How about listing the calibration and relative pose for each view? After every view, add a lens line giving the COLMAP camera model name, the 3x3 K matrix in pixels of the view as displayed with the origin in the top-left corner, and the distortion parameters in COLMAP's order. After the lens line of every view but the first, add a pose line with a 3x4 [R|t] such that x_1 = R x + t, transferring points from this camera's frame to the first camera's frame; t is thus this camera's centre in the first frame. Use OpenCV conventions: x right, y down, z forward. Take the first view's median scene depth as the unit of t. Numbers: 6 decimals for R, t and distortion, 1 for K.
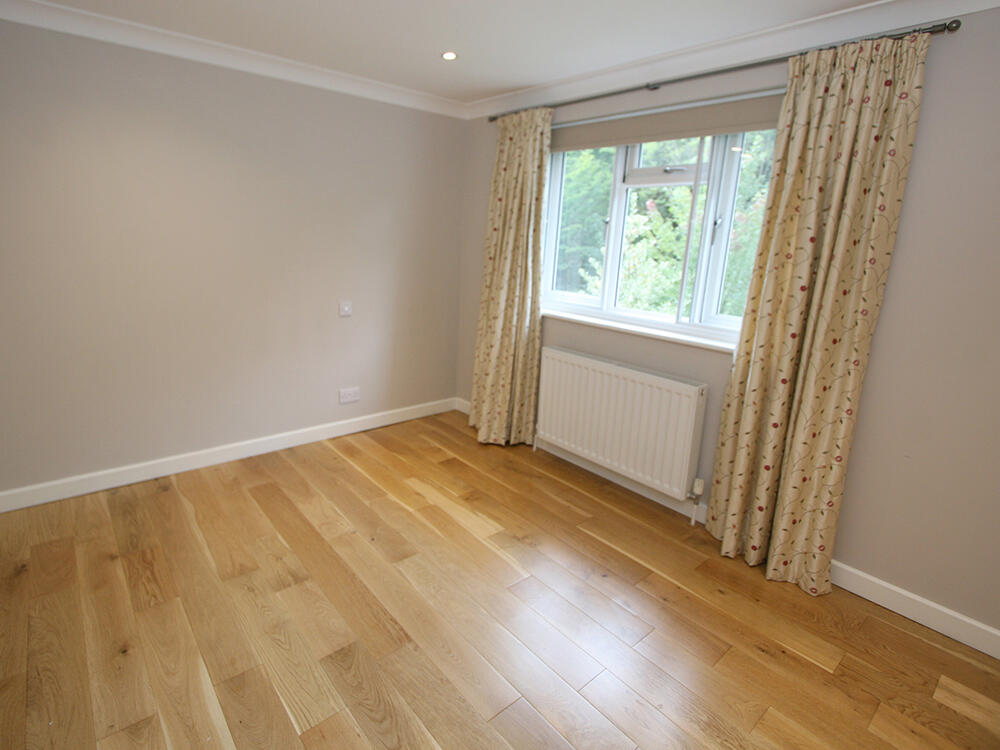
lens RADIAL K [[517.8, 0, 495.4], [0, 517.8, 368.9], [0, 0, 1]] dist [-0.005506, -0.003312]
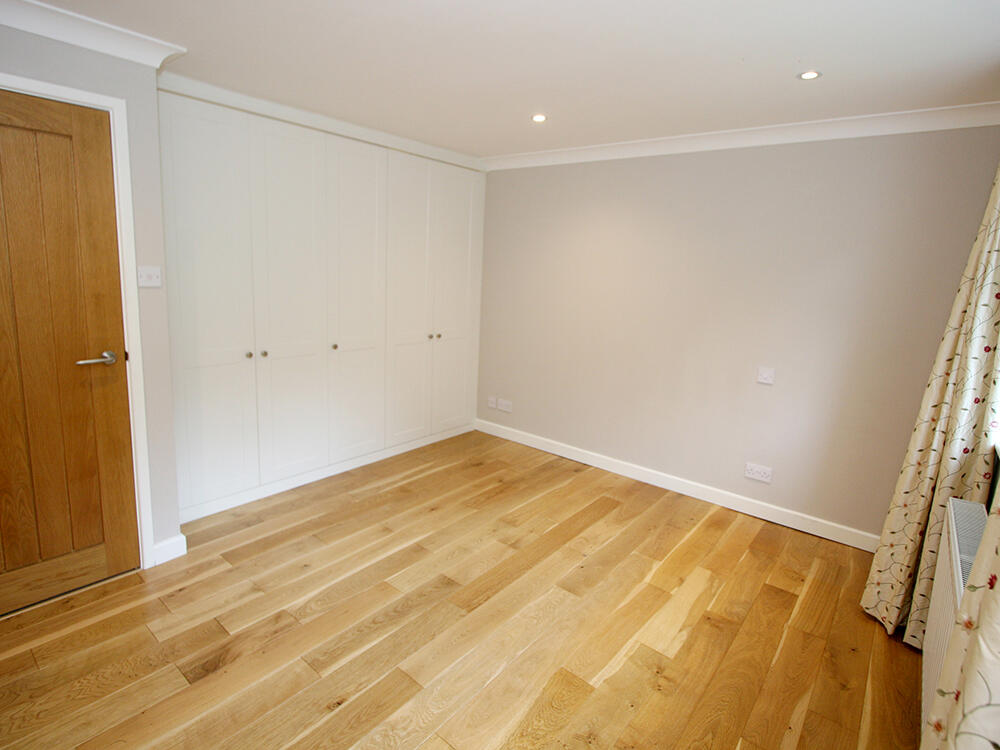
lens RADIAL K [[517.8, 0, 489.2], [0, 517.8, 378.2], [0, 0, 1]] dist [-0.005506, -0.003312]
pose [[0.163234, 0.178628, -0.970282, 0.638879], [-0.284341, 0.950260, 0.127106, -0.114908], [0.944725, 0.255143, 0.205906, 0.446563]]
